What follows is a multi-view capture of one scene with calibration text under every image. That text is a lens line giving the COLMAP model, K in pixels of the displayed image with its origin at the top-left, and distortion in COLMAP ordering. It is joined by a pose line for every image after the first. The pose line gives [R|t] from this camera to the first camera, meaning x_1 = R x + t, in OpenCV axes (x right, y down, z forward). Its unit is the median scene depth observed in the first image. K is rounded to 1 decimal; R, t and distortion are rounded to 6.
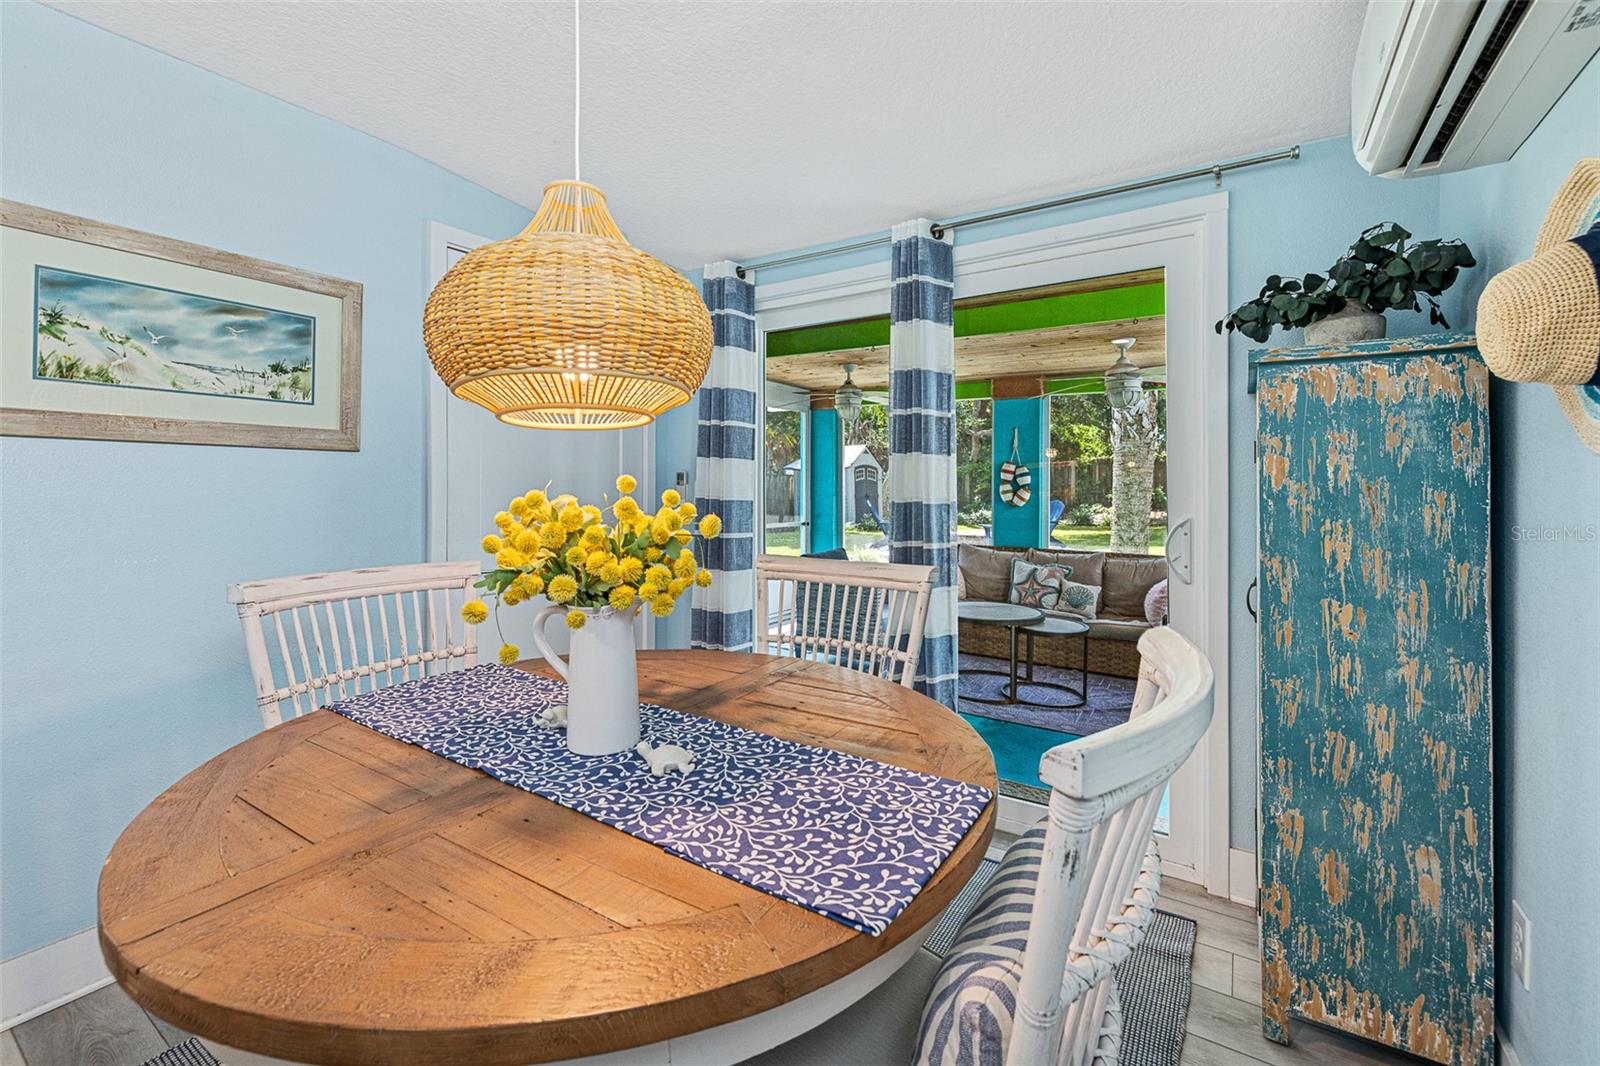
lens RADIAL K [[683.4, 0, 785.9], [0, 683.4, 495.4], [0, 0, 1]] dist [0.007315, 0.000117]
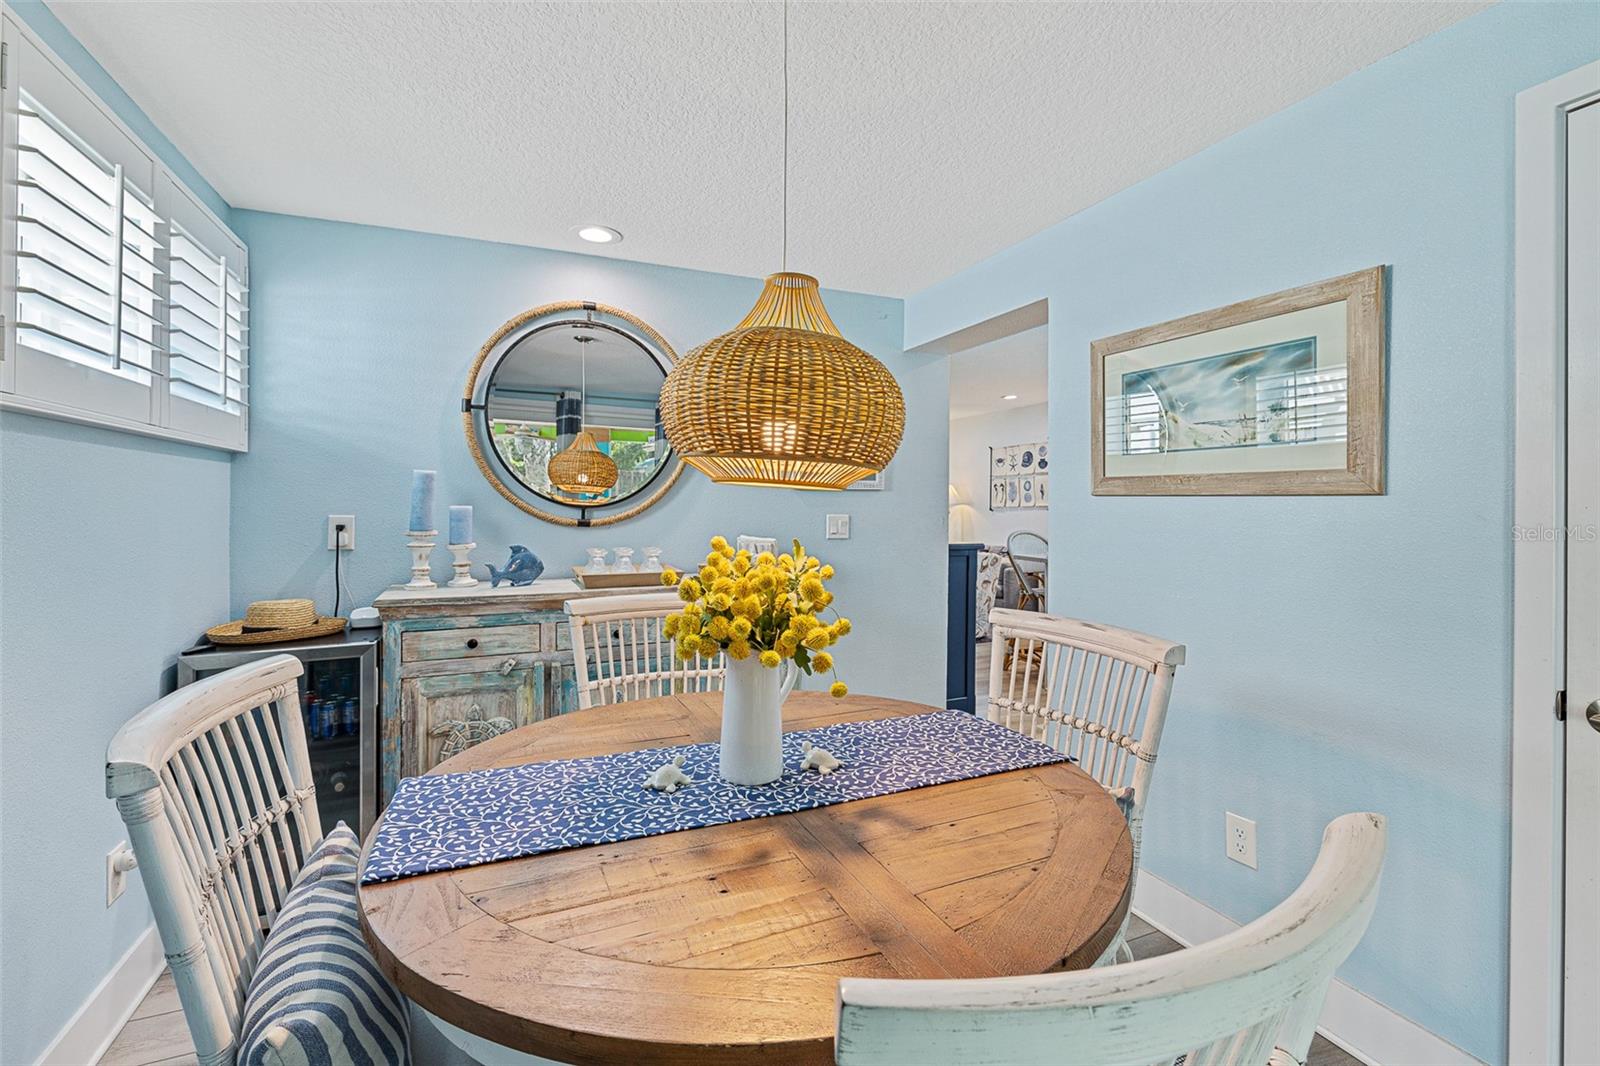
lens RADIAL K [[683.4, 0, 794.6], [0, 683.4, 516.5], [0, 0, 1]] dist [0.007315, 0.000117]
pose [[-0.550203, 0.013058, -0.834929, 0.700996], [-0.017565, 0.999475, 0.027207, -0.104722], [0.834846, 0.029635, -0.549685, 1.850281]]
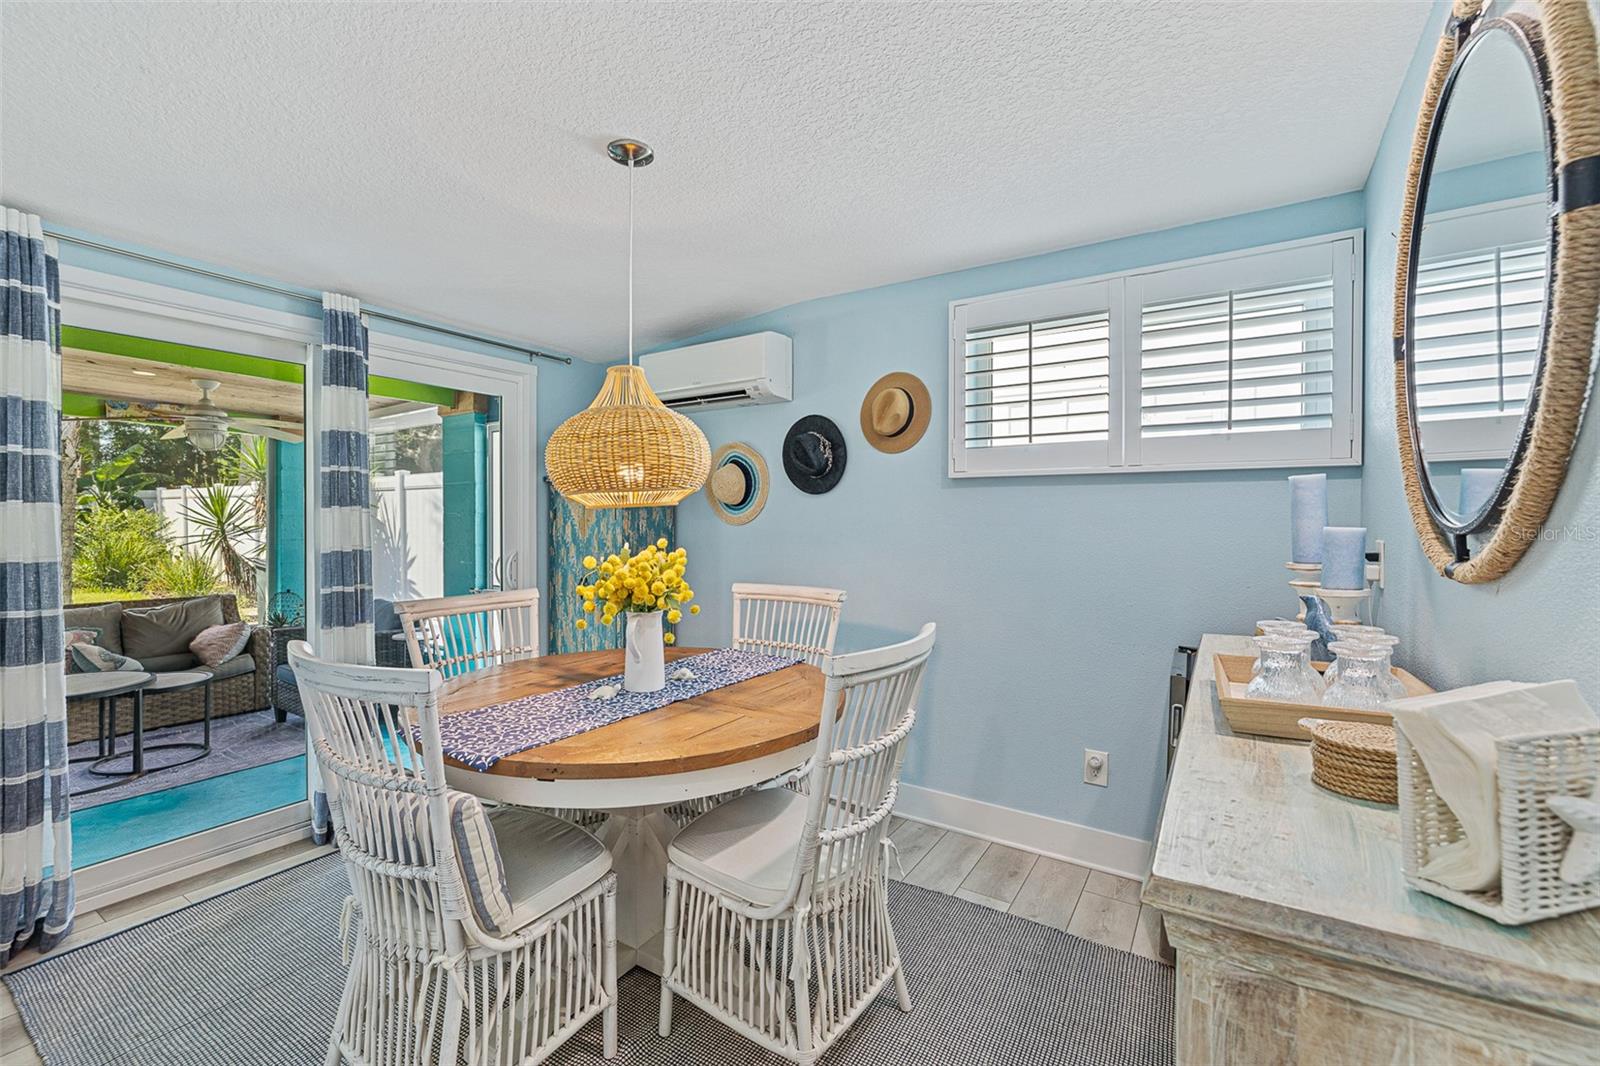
lens RADIAL K [[683.4, 0, 804.7], [0, 683.4, 521.3], [0, 0, 1]] dist [0.007315, 0.000117]
pose [[-0.012956, -0.006666, 0.999894, -2.280518], [0.010655, 0.999920, 0.006804, -0.093734], [-0.999859, 0.010742, -0.012884, 0.670220]]
